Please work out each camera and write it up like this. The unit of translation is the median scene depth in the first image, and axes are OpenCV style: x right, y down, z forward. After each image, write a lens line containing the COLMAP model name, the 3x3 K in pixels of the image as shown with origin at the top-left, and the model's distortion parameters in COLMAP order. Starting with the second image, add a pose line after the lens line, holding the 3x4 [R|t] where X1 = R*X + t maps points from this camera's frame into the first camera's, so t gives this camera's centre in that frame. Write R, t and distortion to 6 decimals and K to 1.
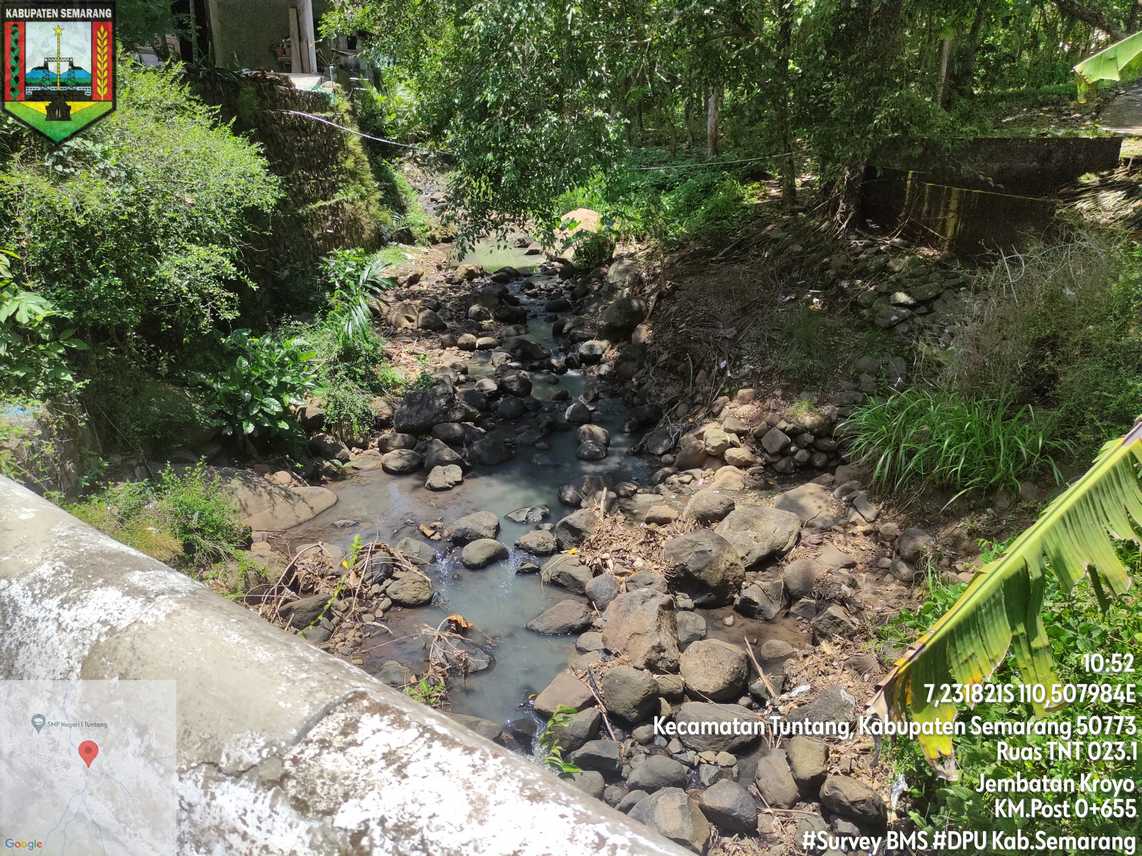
lens RADIAL K [[842.0, 0, 566.4], [0, 842.0, 424.8], [0, 0, 1]] dist [0.066491, -0.068852]
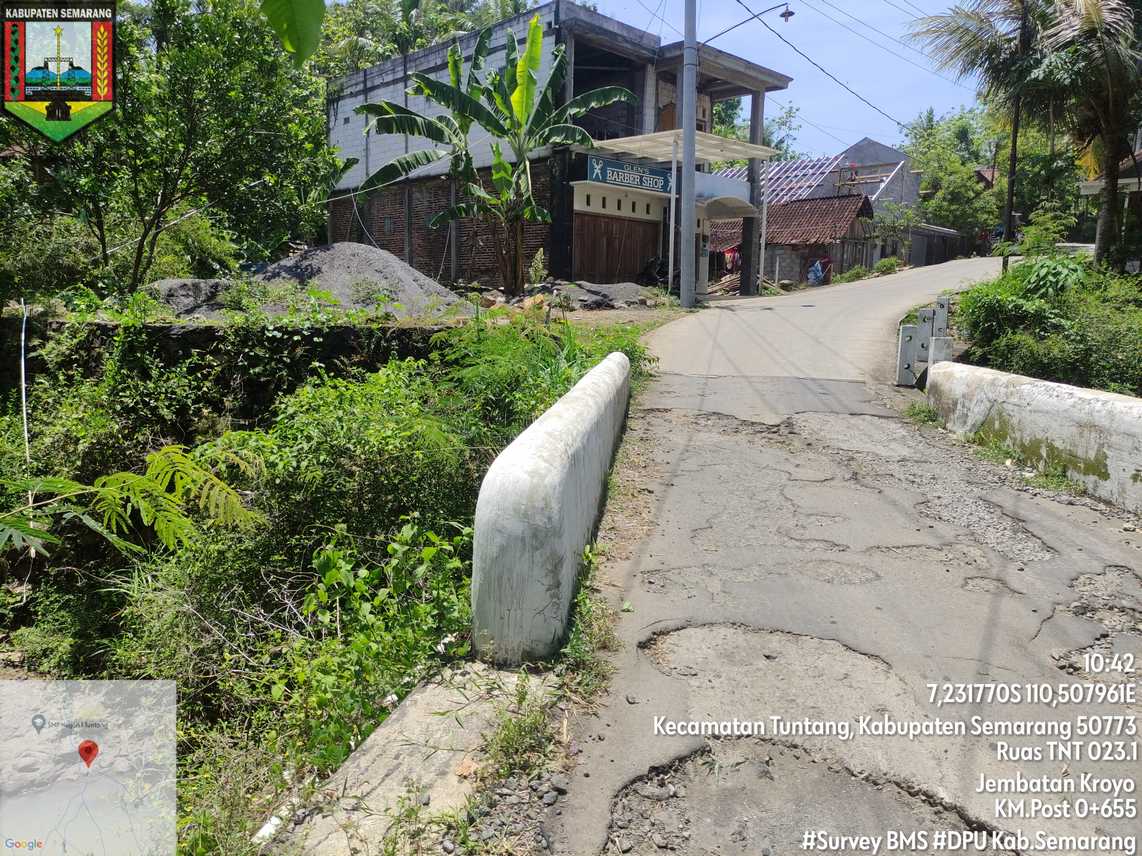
lens RADIAL K [[842.0, 0, 568.8], [0, 842.0, 425.6], [0, 0, 1]] dist [0.066491, -0.068852]
pose [[0.508837, 0.116373, -0.852961, 0.294291], [-0.295560, 0.954210, -0.046131, 0.169484], [0.808535, 0.275574, 0.519932, -0.443629]]
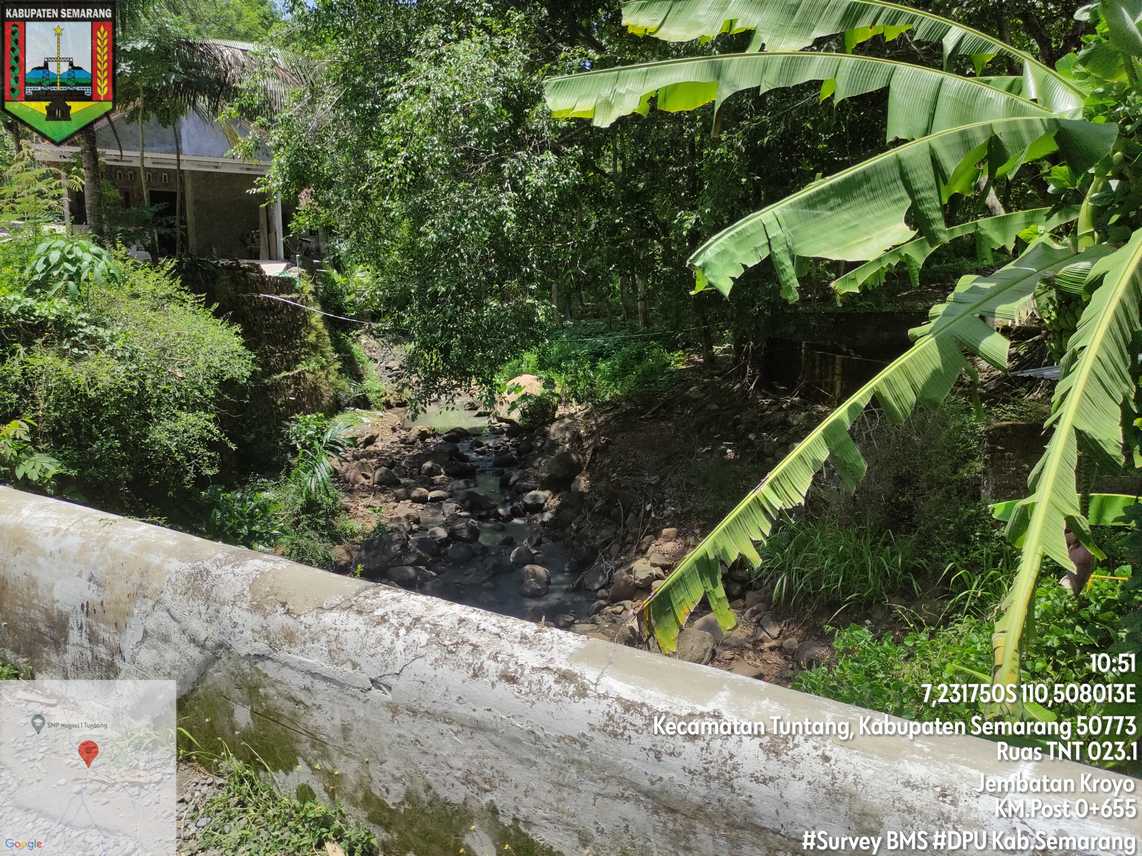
lens RADIAL K [[842.0, 0, 571.6], [0, 842.0, 428.3], [0, 0, 1]] dist [0.066491, -0.068852]
pose [[0.997843, -0.017550, 0.063251, 0.012589], [0.028904, 0.982626, -0.183330, 0.028234], [-0.058934, 0.184762, 0.981015, -0.119621]]
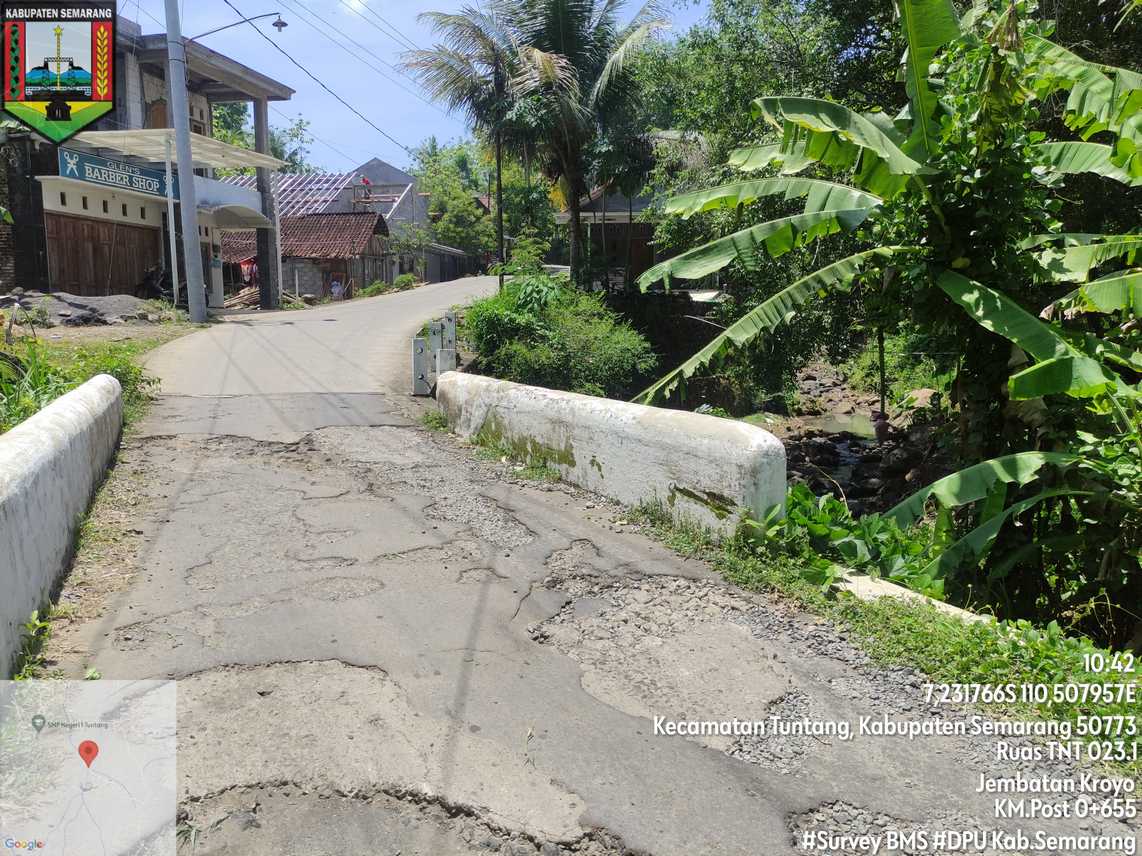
lens RADIAL K [[842.0, 0, 569.8], [0, 842.0, 425.9], [0, 0, 1]] dist [0.066491, -0.068852]
pose [[0.877080, 0.046926, -0.478047, 0.303575], [-0.151510, 0.971440, -0.182619, 0.163535], [0.455824, 0.232600, 0.859140, -0.428552]]
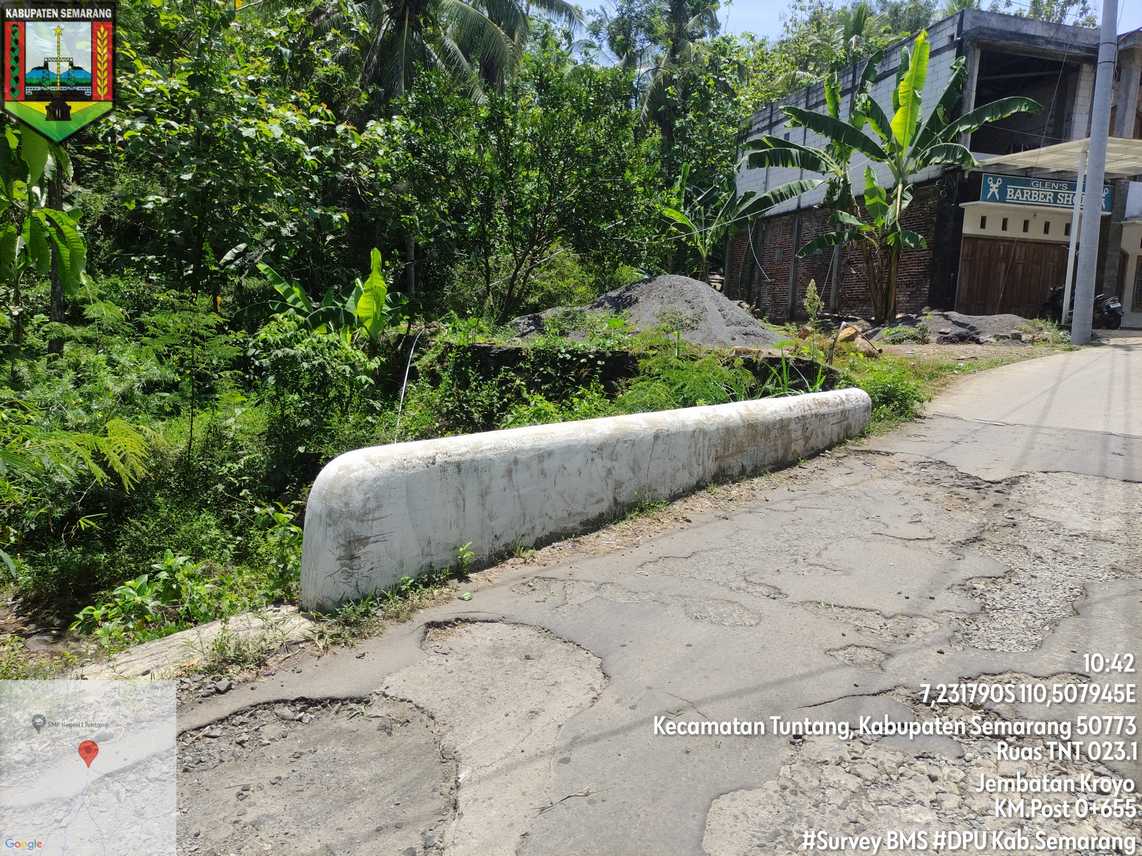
lens RADIAL K [[842.0, 0, 568.5], [0, 842.0, 426.9], [0, 0, 1]] dist [0.066491, -0.068852]
pose [[0.014682, 0.114152, -0.993355, 0.389151], [-0.371221, 0.923080, 0.100590, 0.100703], [0.928428, 0.367277, 0.055928, -0.272683]]
